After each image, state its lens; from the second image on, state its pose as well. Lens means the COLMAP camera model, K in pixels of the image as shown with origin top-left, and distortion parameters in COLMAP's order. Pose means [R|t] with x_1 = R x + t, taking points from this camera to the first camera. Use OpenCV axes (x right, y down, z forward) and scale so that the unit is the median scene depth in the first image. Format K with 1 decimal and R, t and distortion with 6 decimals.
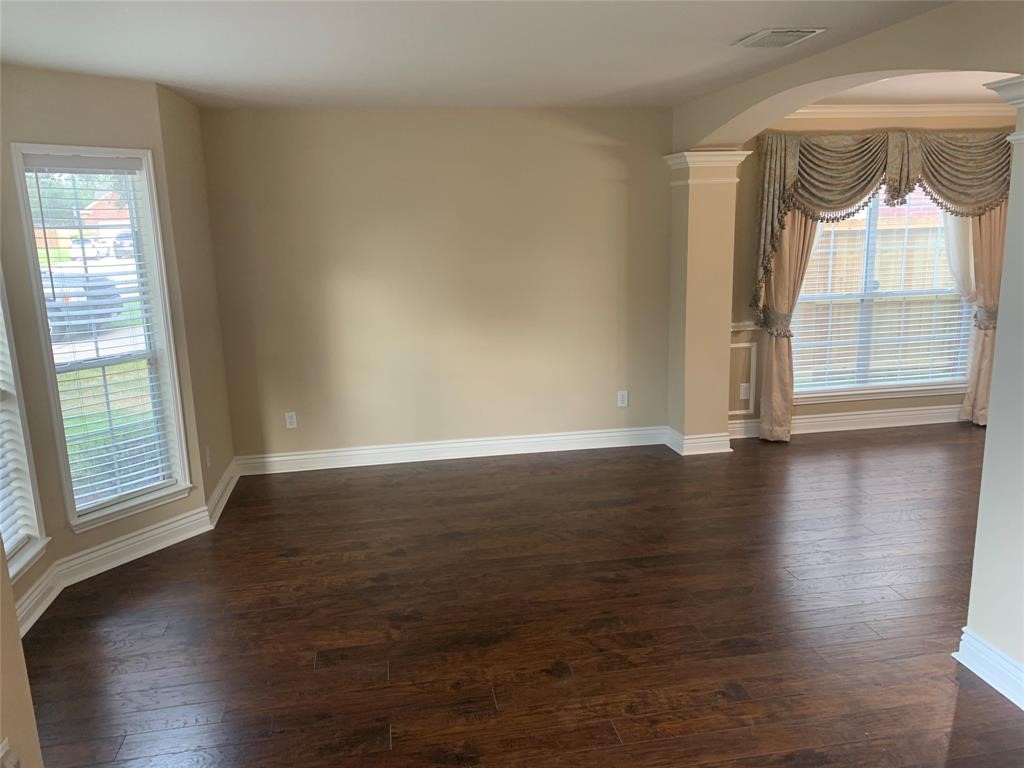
lens RADIAL K [[777.1, 0, 504.2], [0, 777.1, 378.9], [0, 0, 1]] dist [0.030287, -0.060118]
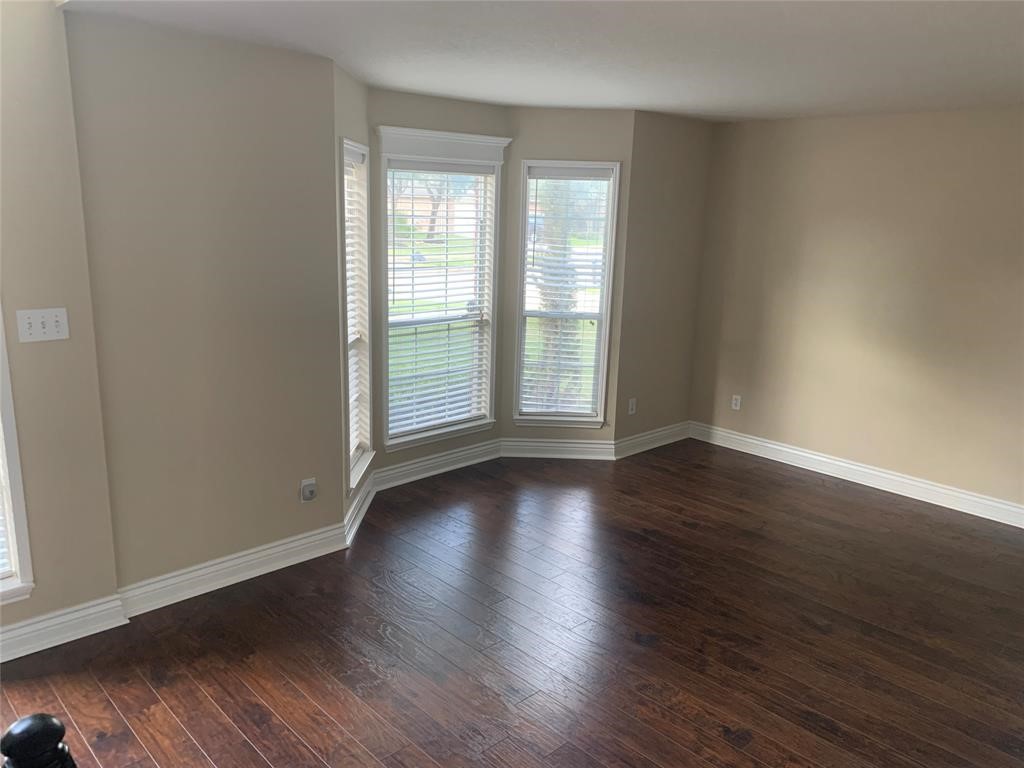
lens RADIAL K [[770.9, 0, 503.0], [0, 770.9, 376.1], [0, 0, 1]] dist [0.105373, -0.207009]
pose [[0.559135, 0.222490, -0.798666, 0.402329], [-0.217562, 0.968935, 0.117612, -0.039671], [0.800022, 0.107998, 0.590170, 0.076238]]
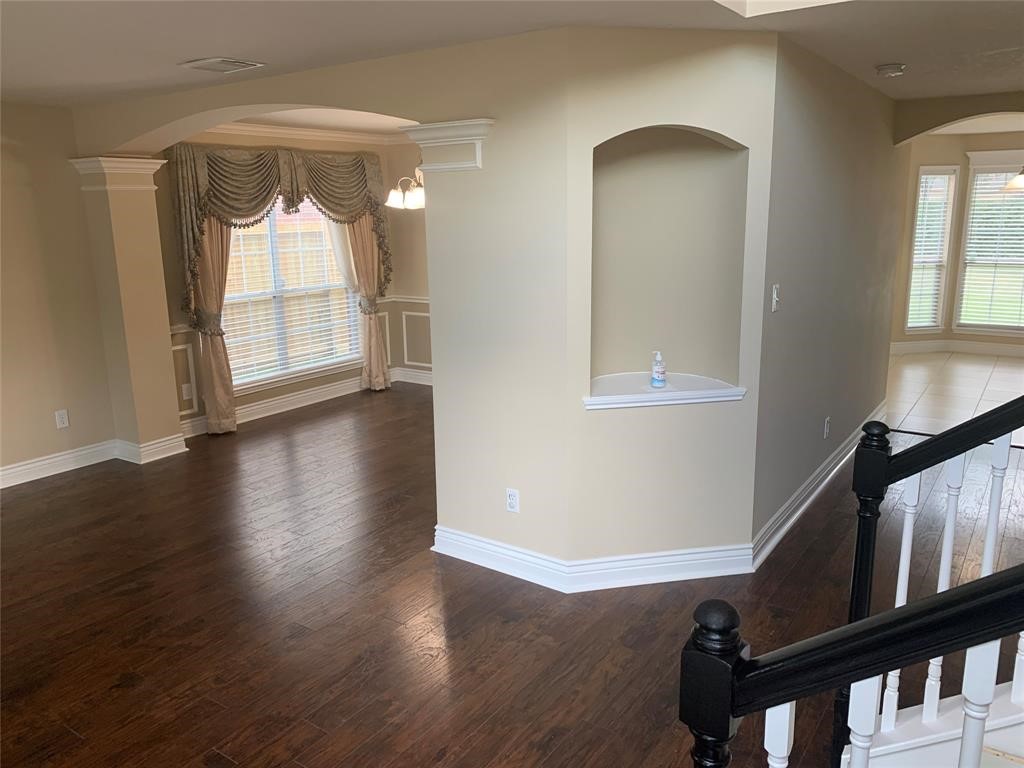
lens RADIAL K [[770.9, 0, 503.0], [0, 770.9, 376.1], [0, 0, 1]] dist [0.105373, -0.207009]
pose [[0.702409, -0.138403, 0.698188, -0.124167], [0.146218, 0.988050, 0.048762, 0.006632], [-0.696593, 0.067837, 0.714252, -0.034081]]
